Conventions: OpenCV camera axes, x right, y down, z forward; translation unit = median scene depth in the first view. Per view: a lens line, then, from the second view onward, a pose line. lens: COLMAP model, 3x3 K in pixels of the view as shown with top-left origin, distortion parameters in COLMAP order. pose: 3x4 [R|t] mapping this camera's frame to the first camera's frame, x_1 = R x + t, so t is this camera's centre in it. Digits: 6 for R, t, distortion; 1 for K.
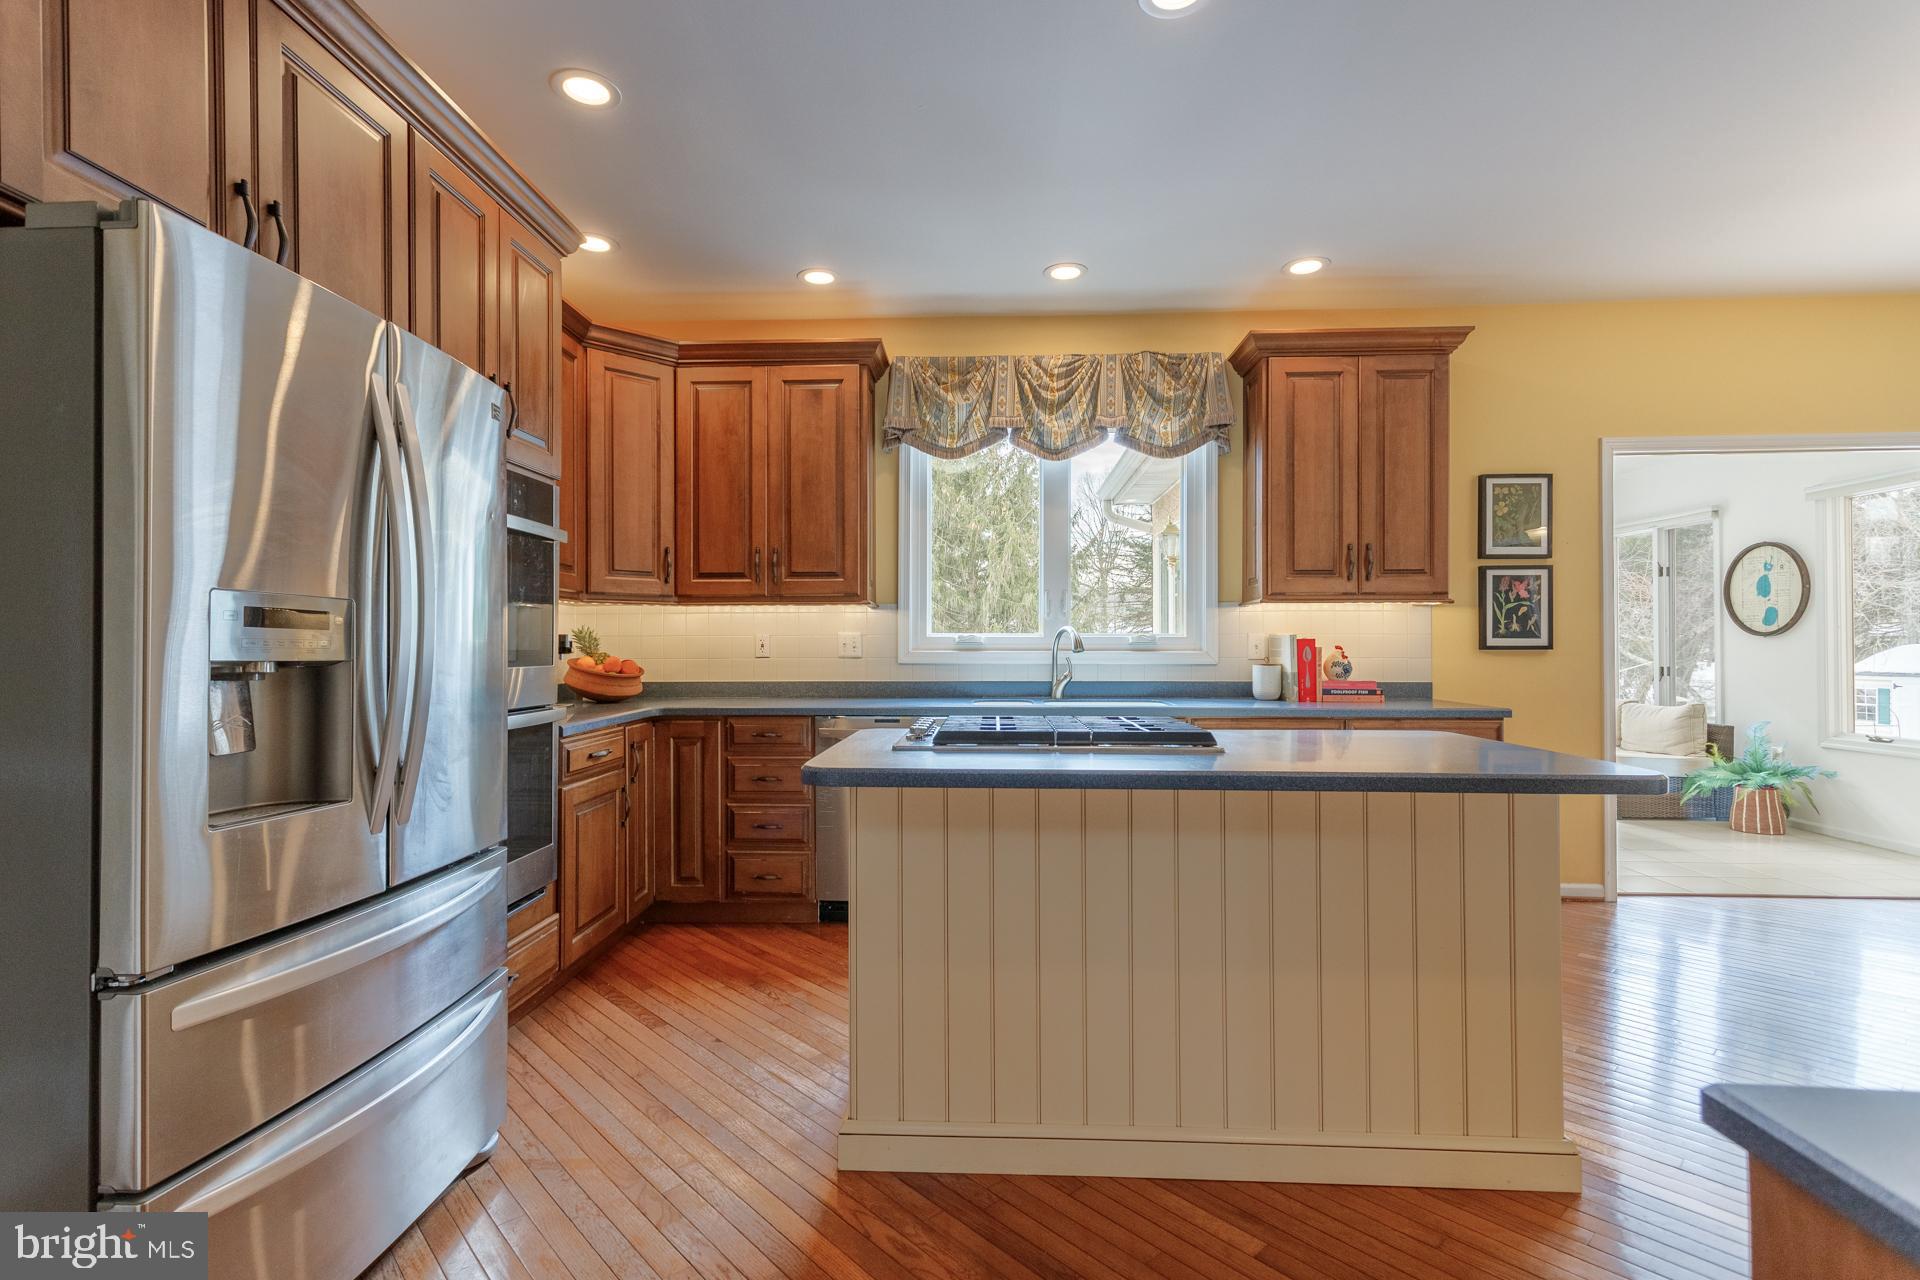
lens RADIAL K [[911.6, 0, 946.8], [0, 911.6, 644.2], [0, 0, 1]] dist [0.022929, -0.003761]
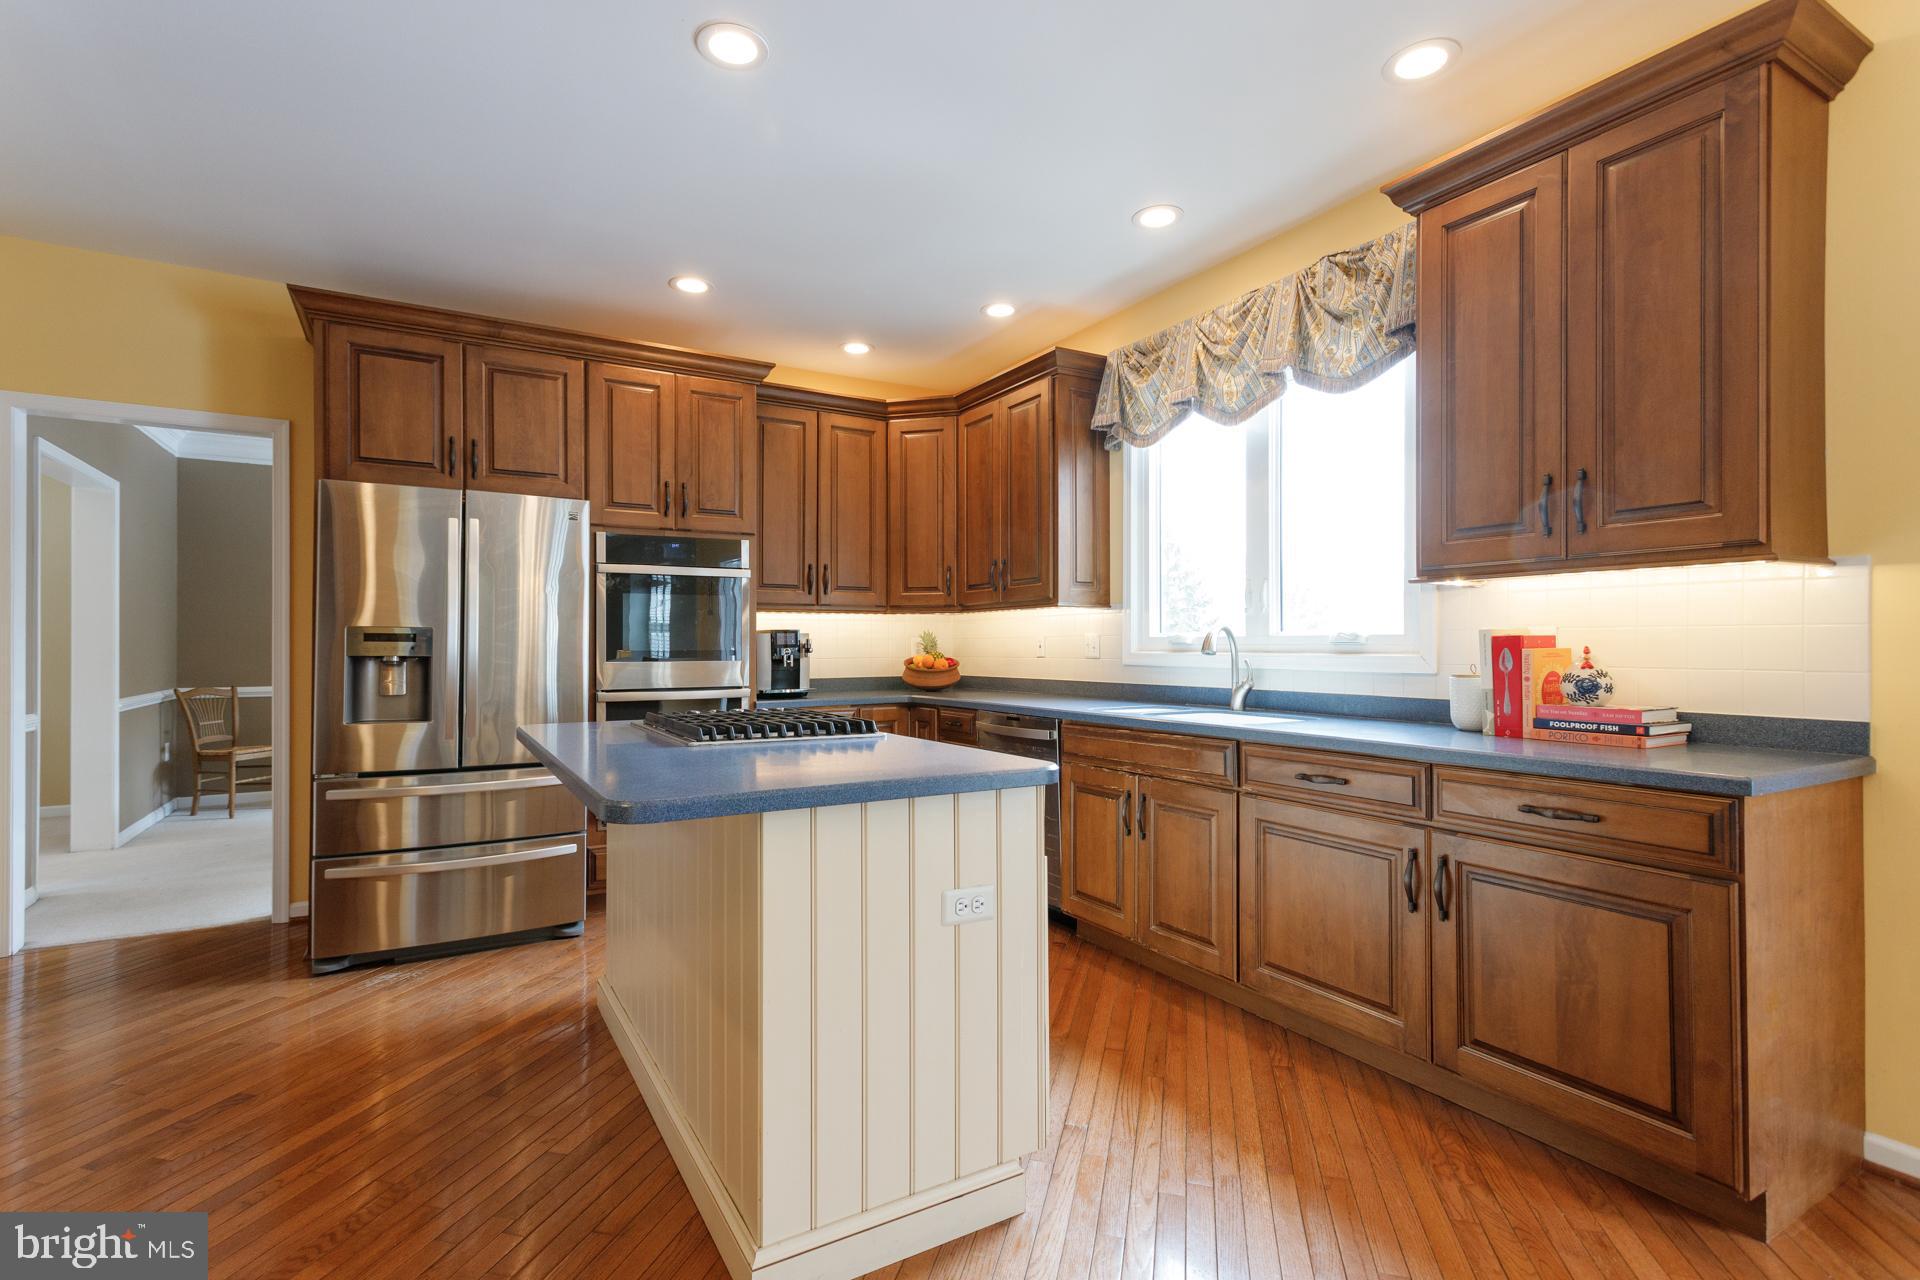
lens RADIAL K [[911.6, 0, 944.3], [0, 911.6, 636.4], [0, 0, 1]] dist [0.022929, -0.003761]
pose [[0.535898, -0.009710, -0.844227, 0.685842], [0.003207, 0.999950, -0.009465, -0.000579], [0.844277, 0.002365, 0.535903, 0.329868]]
